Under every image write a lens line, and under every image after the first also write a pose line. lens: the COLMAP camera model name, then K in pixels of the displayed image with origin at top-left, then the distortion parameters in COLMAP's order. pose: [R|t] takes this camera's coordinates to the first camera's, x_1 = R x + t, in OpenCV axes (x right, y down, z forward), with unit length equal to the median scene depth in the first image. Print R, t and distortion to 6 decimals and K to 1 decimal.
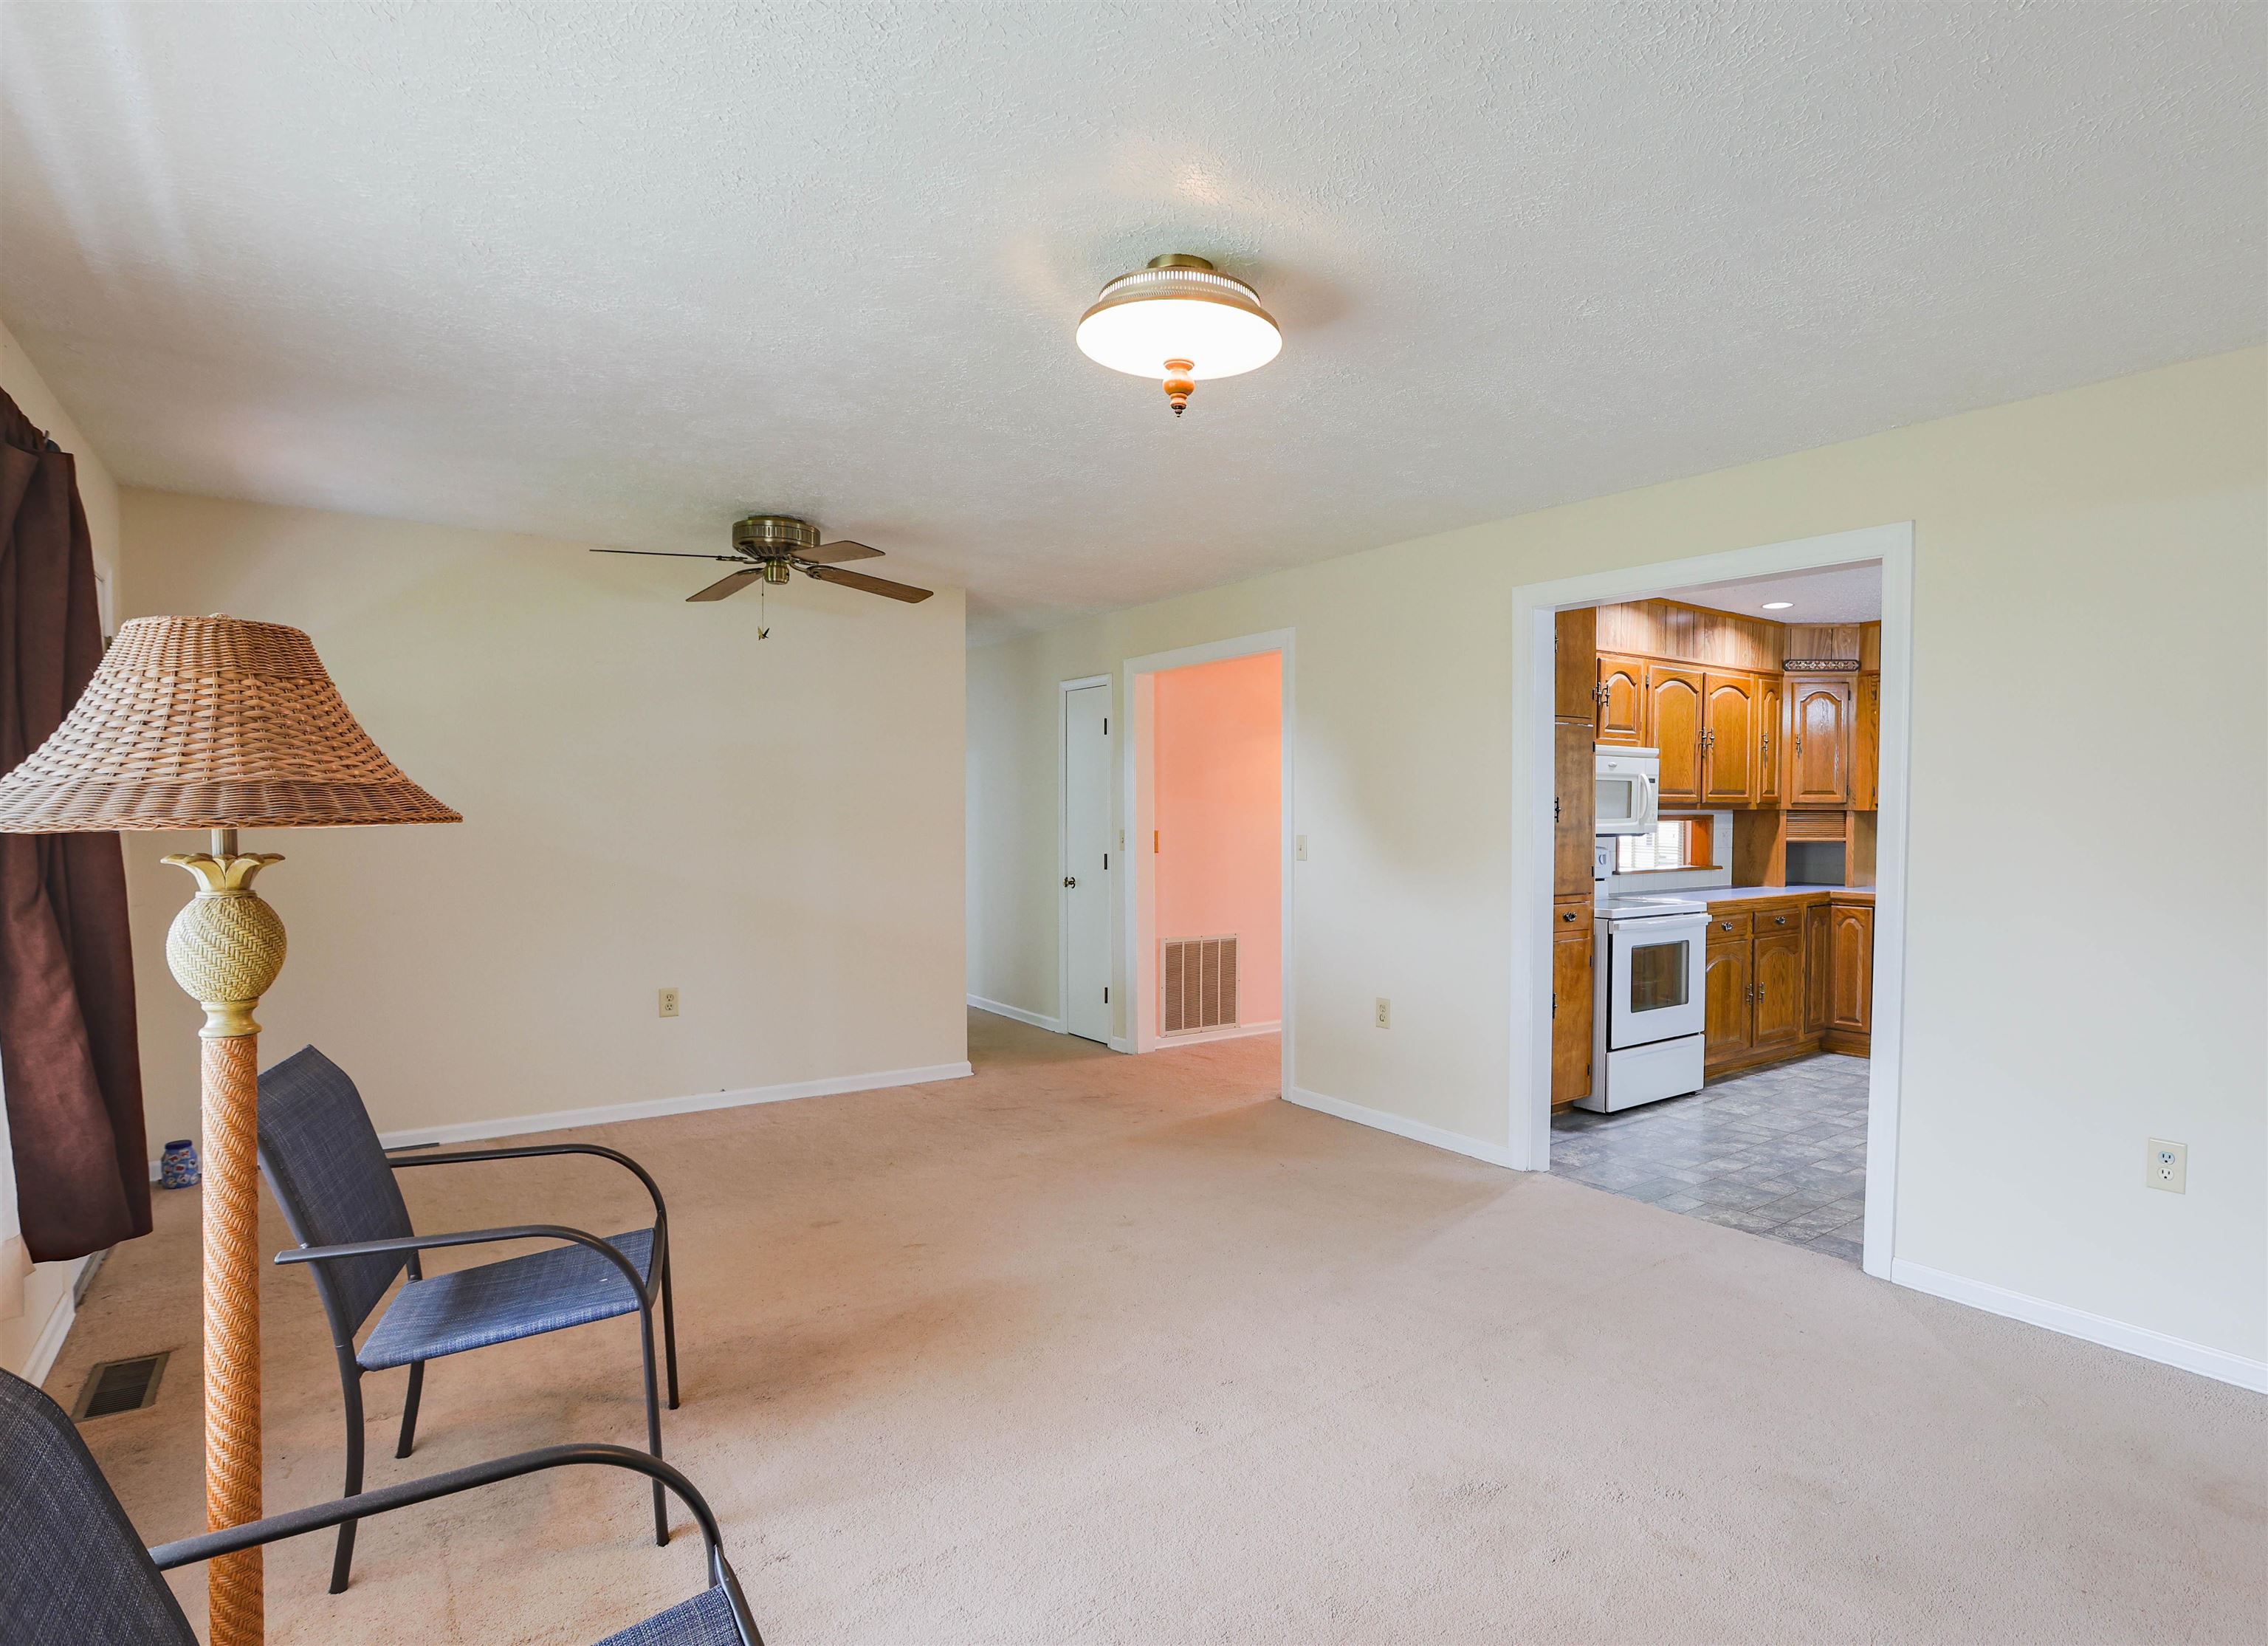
lens RADIAL K [[1323.2, 0, 1136.0], [0, 1323.2, 863.8], [0, 0, 1]] dist [-0.037696, -0.000061]
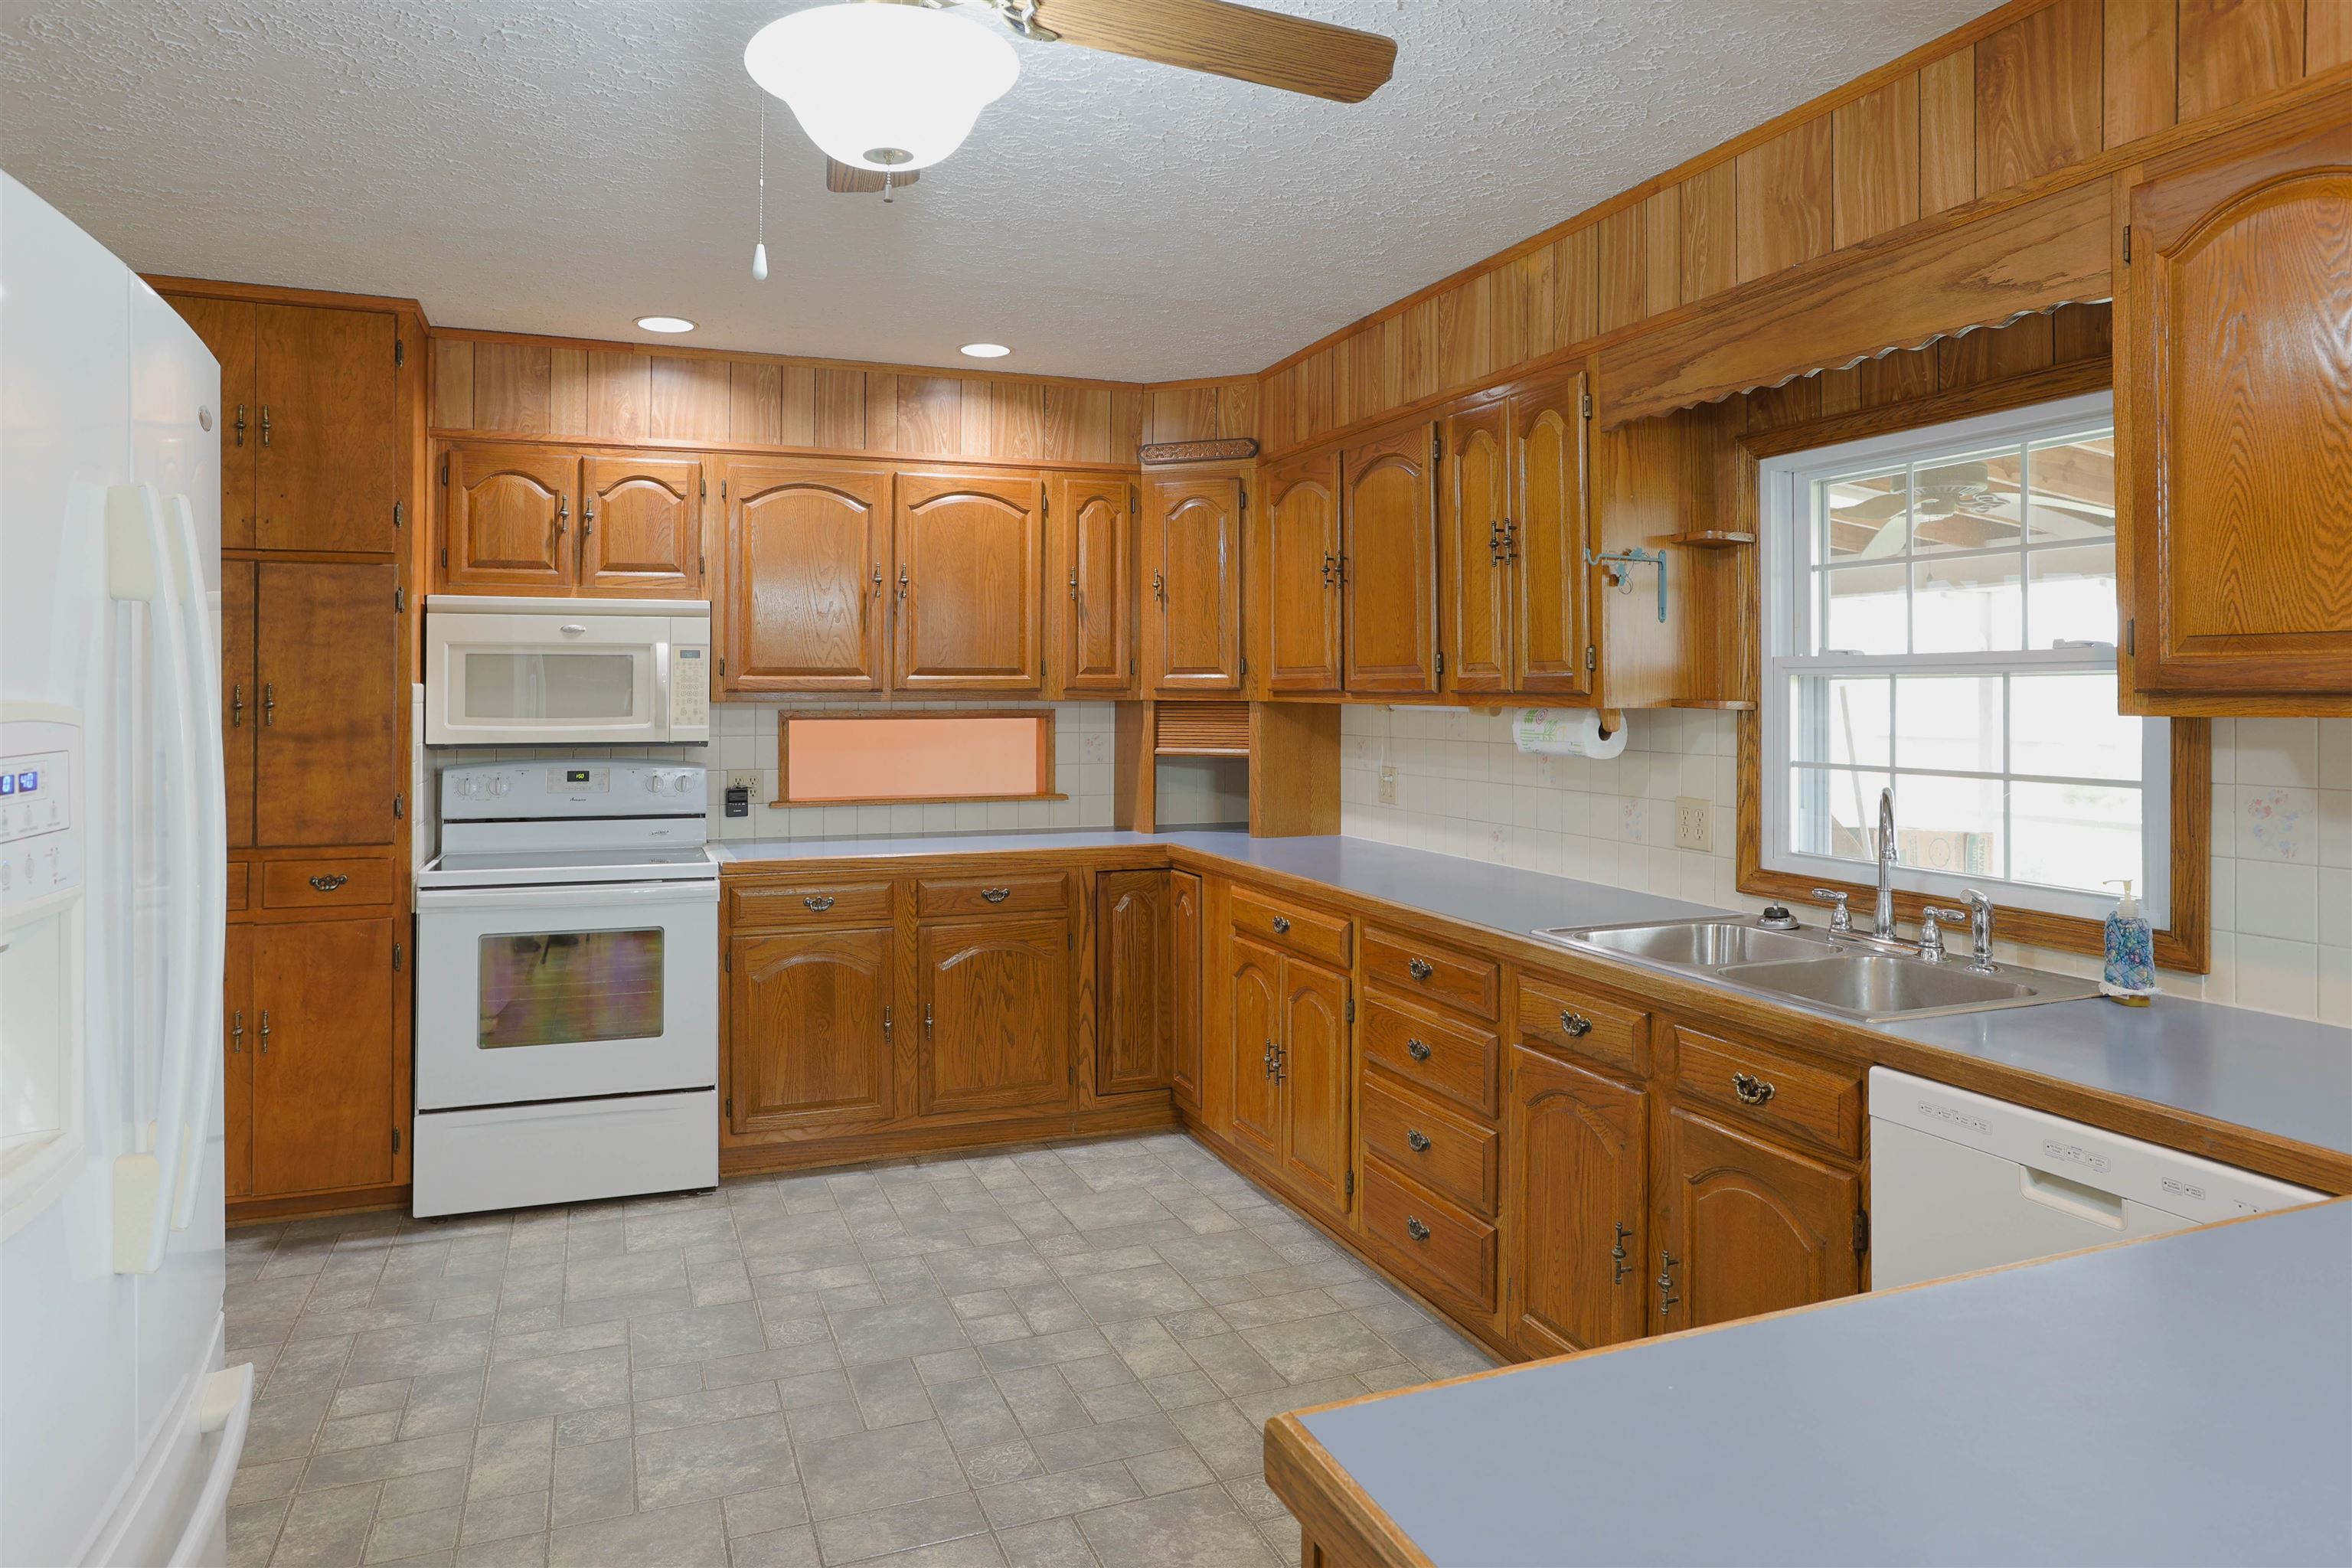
lens RADIAL K [[1470.1, 0, 1174.5], [0, 1470.1, 691.2], [0, 0, 1]] dist [-0.001230, -0.000021]
pose [[0.947048, -0.002212, -0.321086, 0.831420], [-0.010980, 0.999168, -0.039267, -0.022630], [0.320906, 0.040713, 0.946236, 0.443612]]
